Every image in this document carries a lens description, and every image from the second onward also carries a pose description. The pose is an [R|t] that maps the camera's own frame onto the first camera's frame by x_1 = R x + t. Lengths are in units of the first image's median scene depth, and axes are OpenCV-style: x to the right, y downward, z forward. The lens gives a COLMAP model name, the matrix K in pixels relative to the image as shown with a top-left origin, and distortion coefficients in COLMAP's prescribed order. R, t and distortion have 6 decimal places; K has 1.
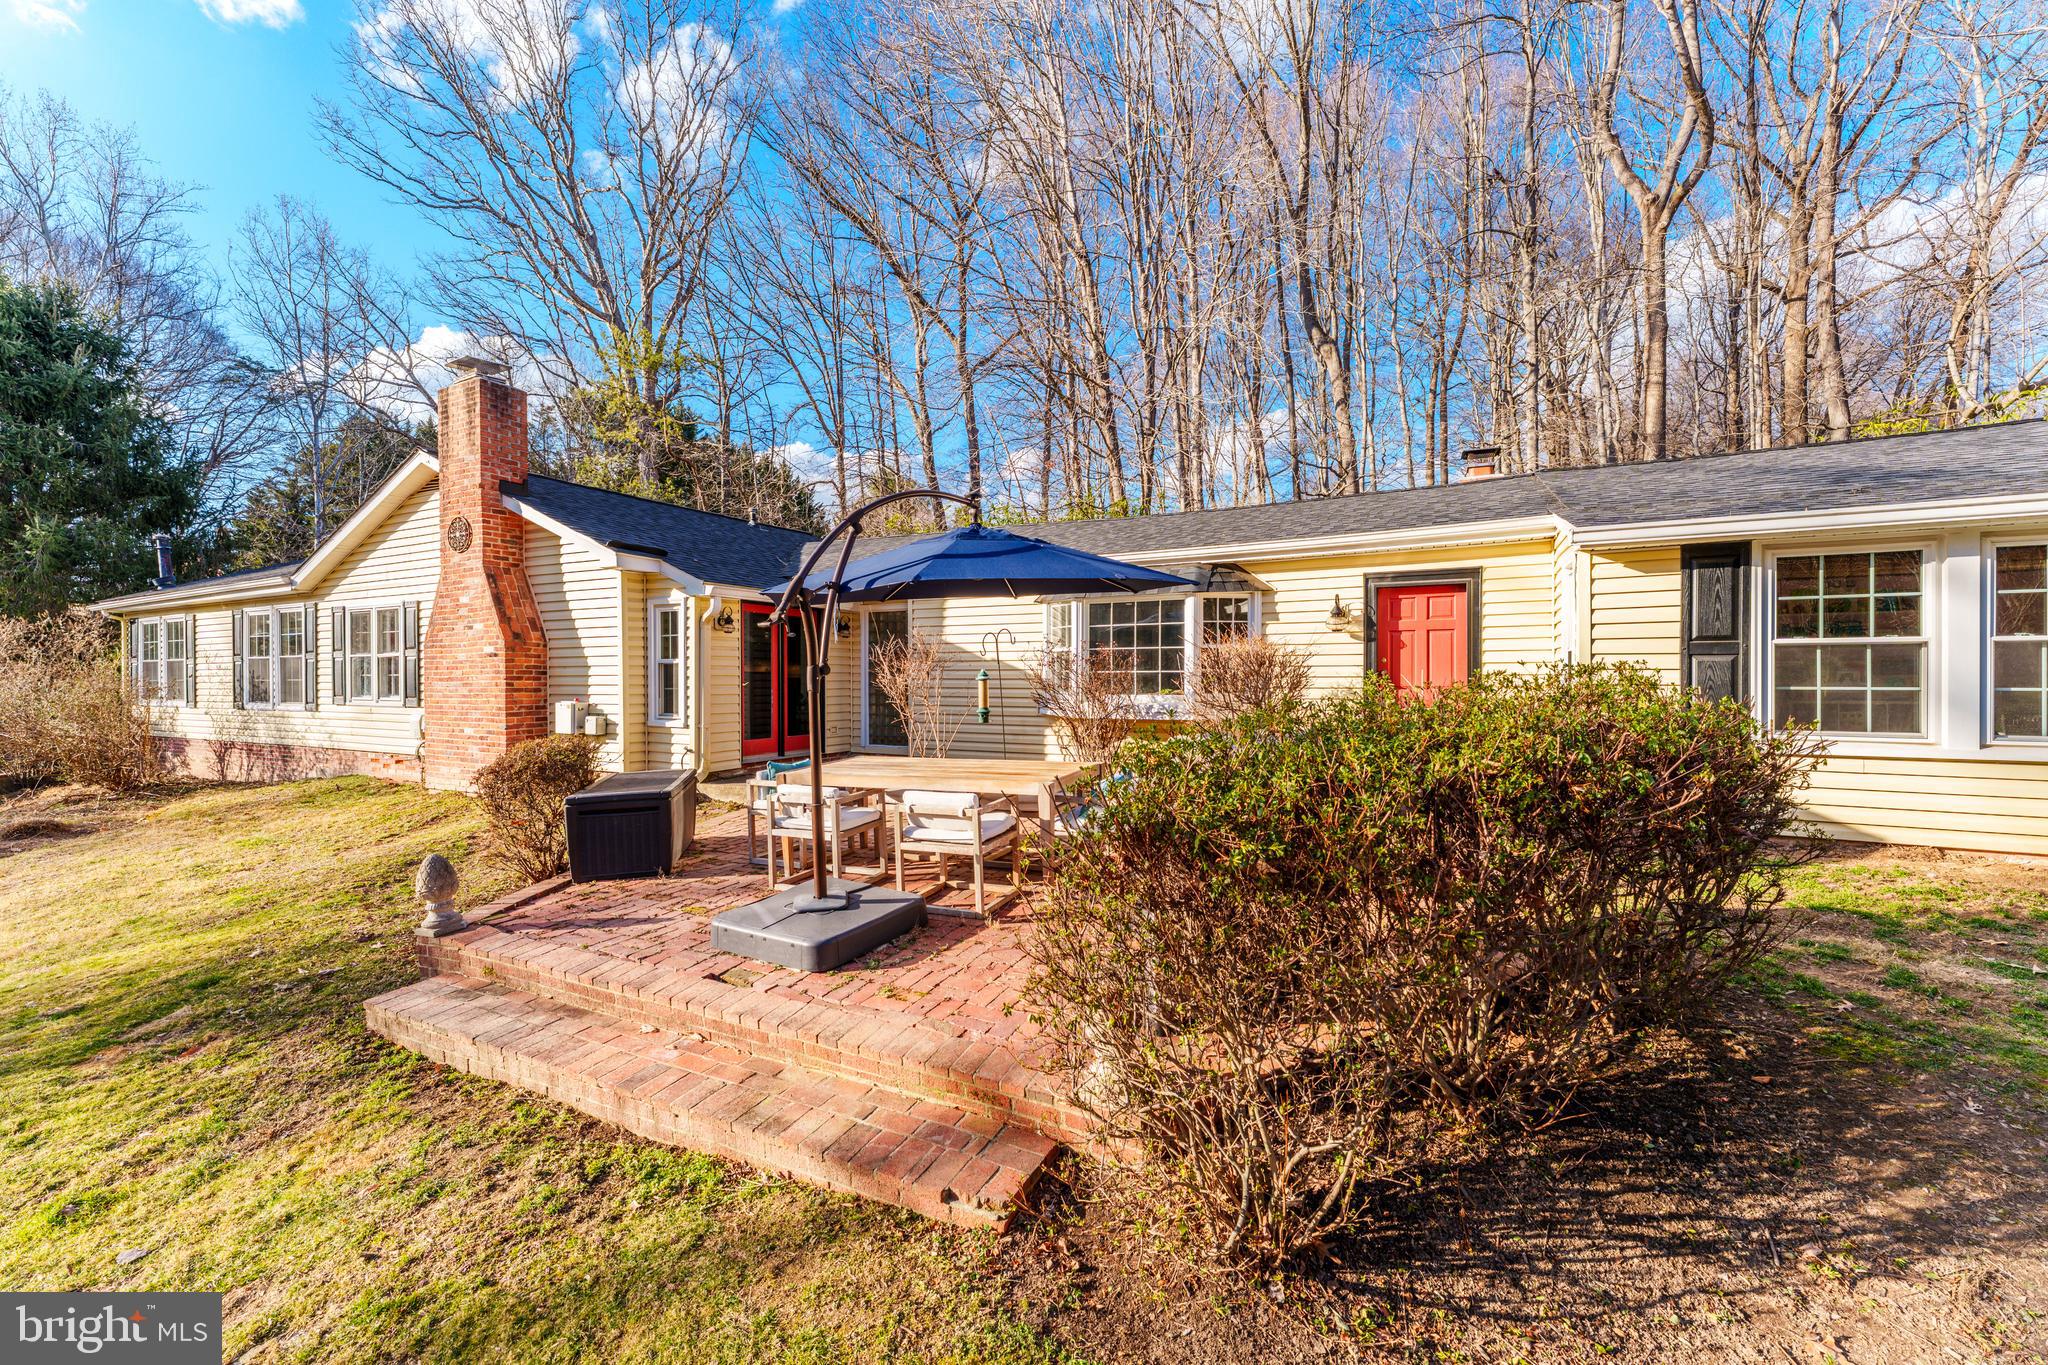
lens RADIAL K [[823.0, 0, 1024.4], [0, 823.0, 673.0], [0, 0, 1]] dist [0.001080, 0.000116]
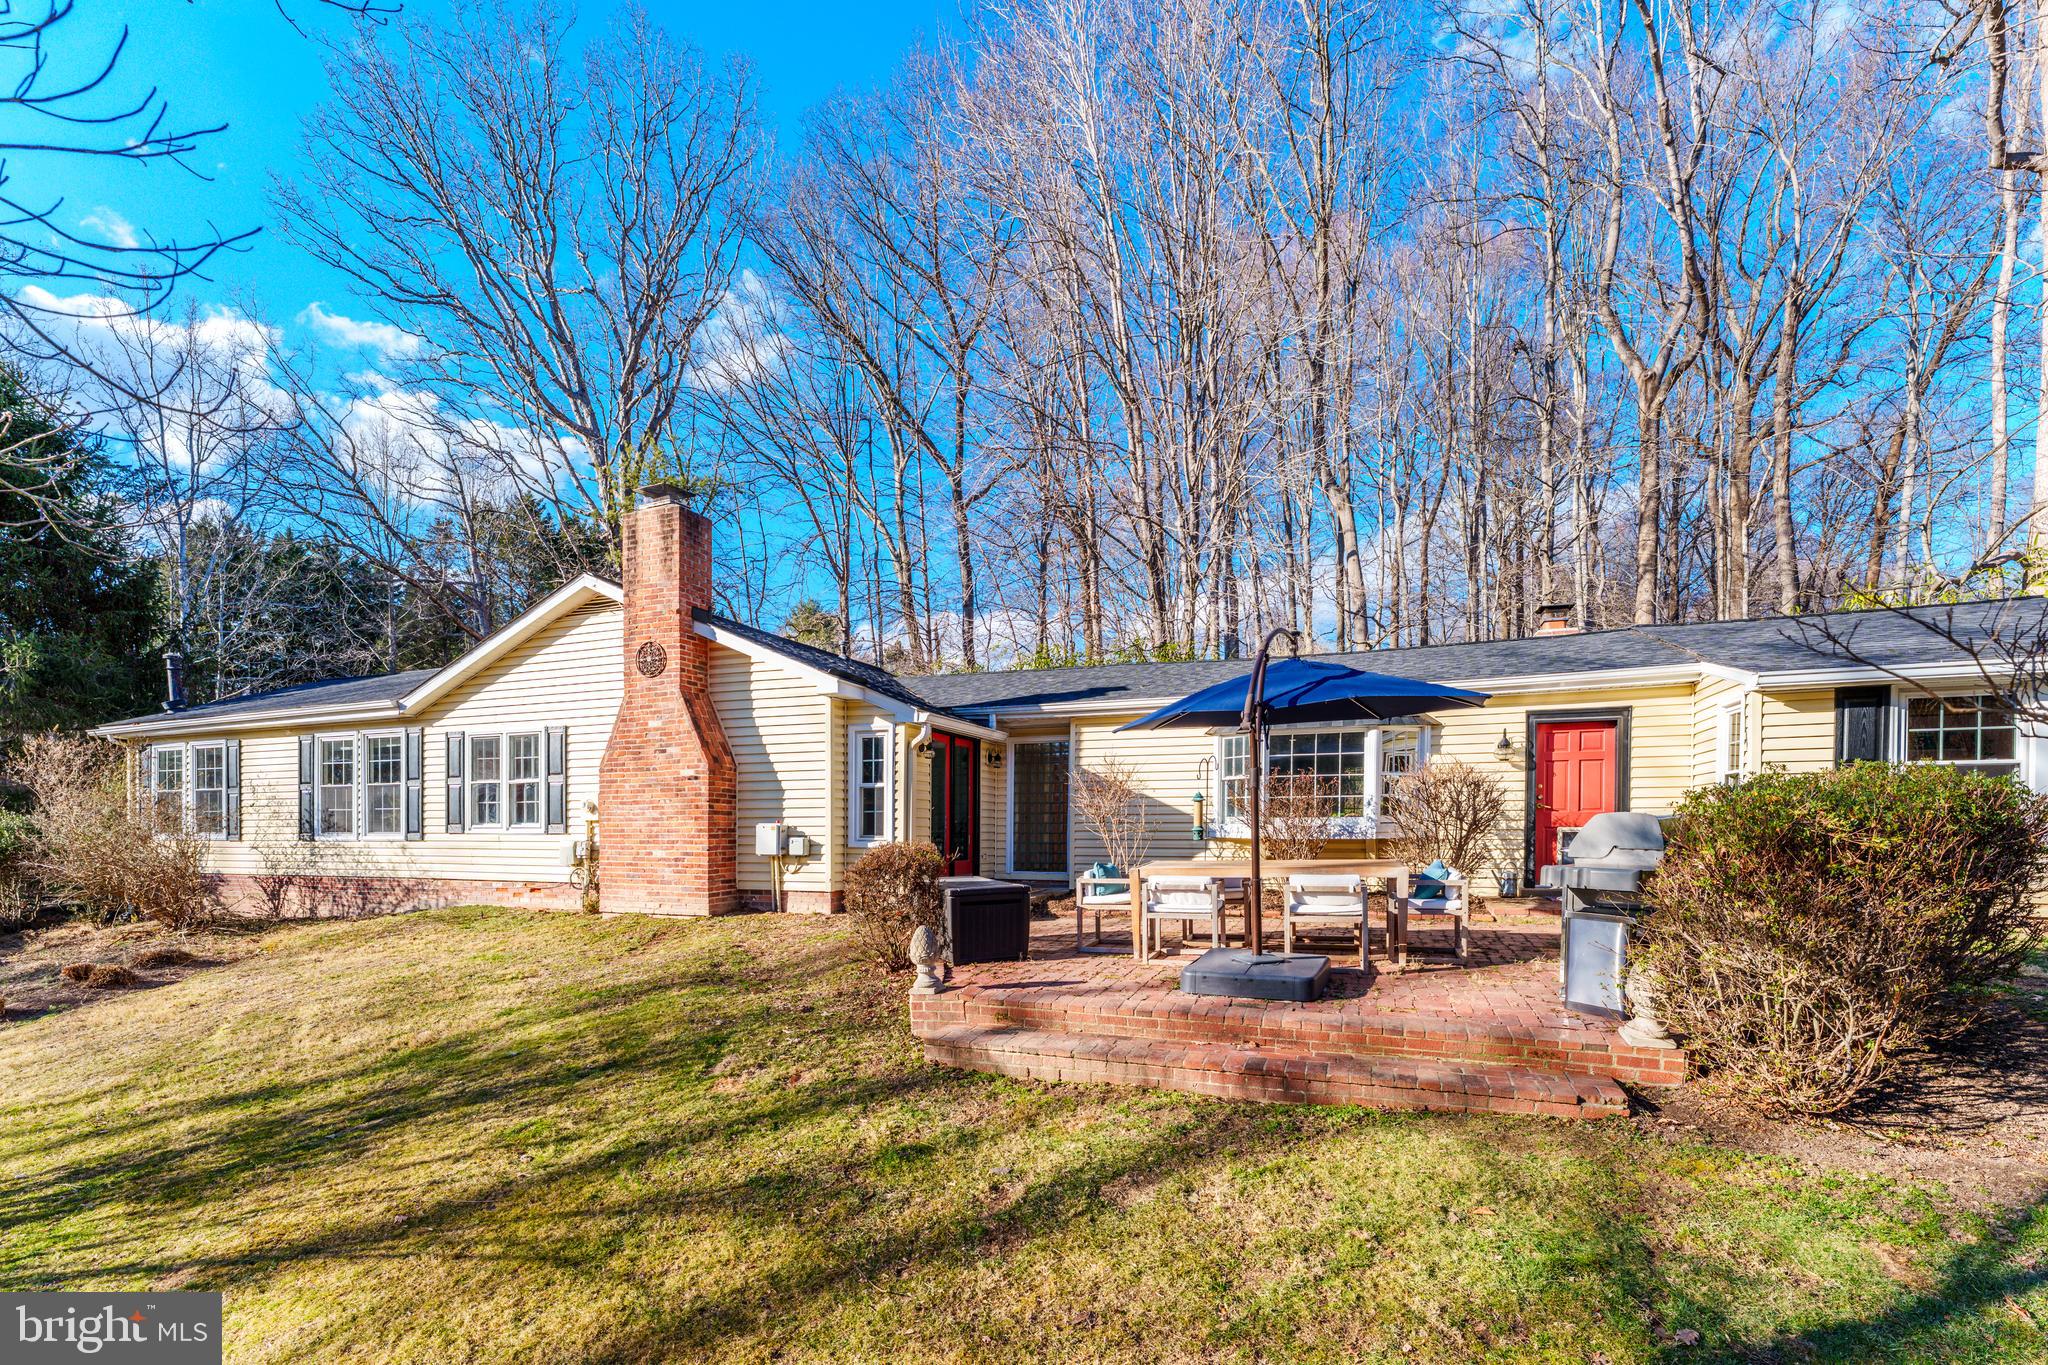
lens RADIAL K [[890.6, 0, 1025.6], [0, 890.6, 829.5], [0, 0, 1]] dist [-0.001310, 0.000219]
pose [[0.994403, 0.003660, 0.105590, -0.354512], [-0.003661, 0.999993, -0.000184, 0.041020], [-0.105590, -0.000204, 0.994410, -0.140825]]
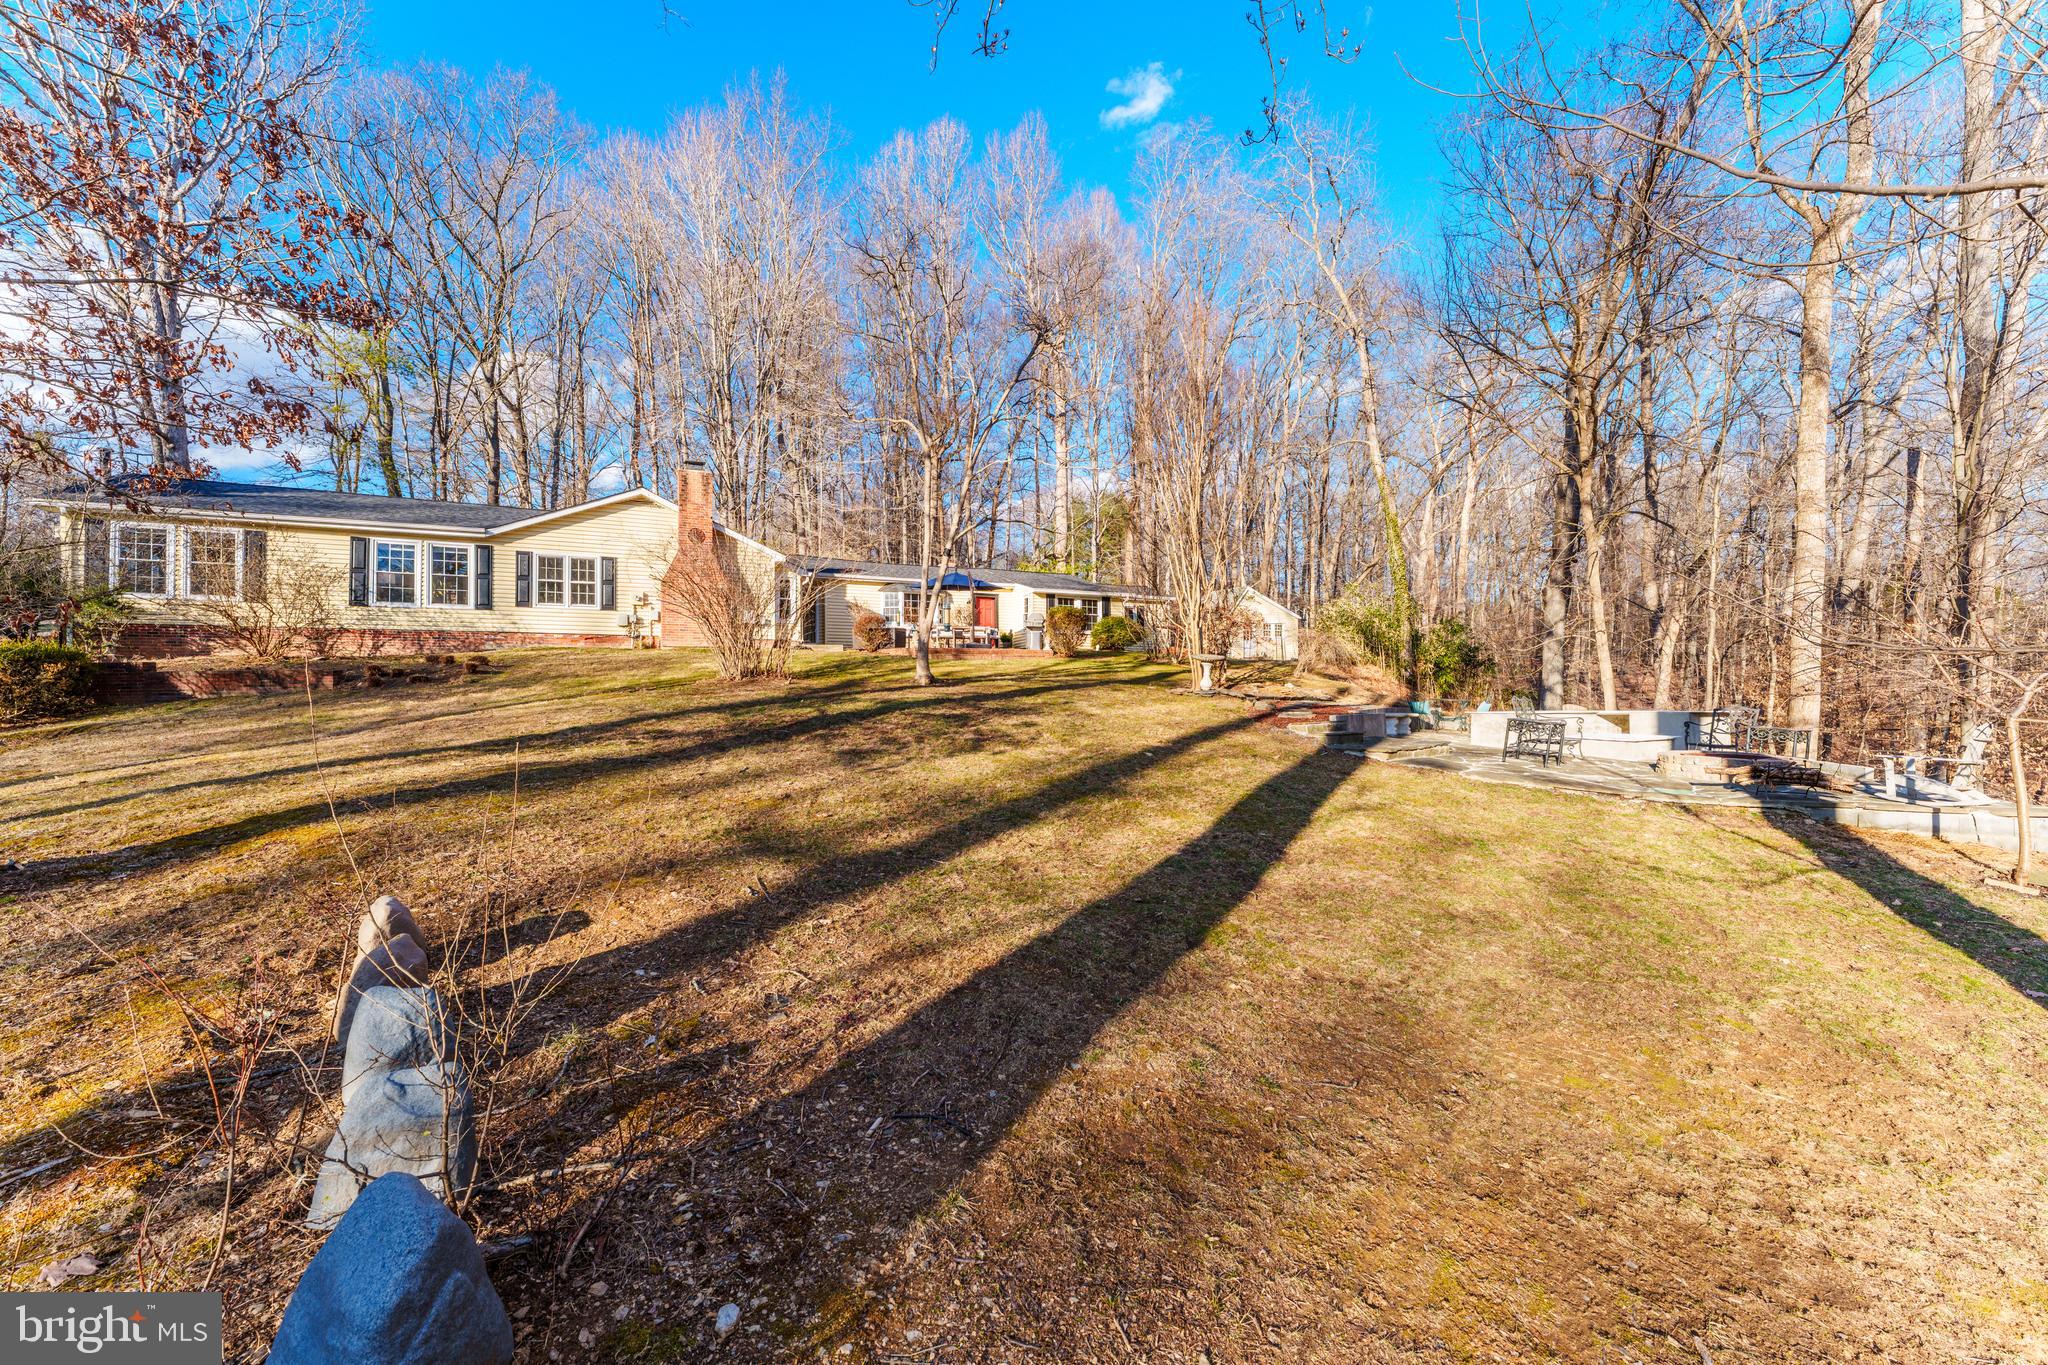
lens RADIAL K [[823.0, 0, 1024.4], [0, 823.0, 673.0], [0, 0, 1]] dist [0.001080, 0.000116]
pose [[0.581592, 0.019802, 0.813240, -2.097645], [-0.000552, 0.999713, -0.023948, 0.283133], [-0.813481, 0.013479, 0.581436, -1.136286]]
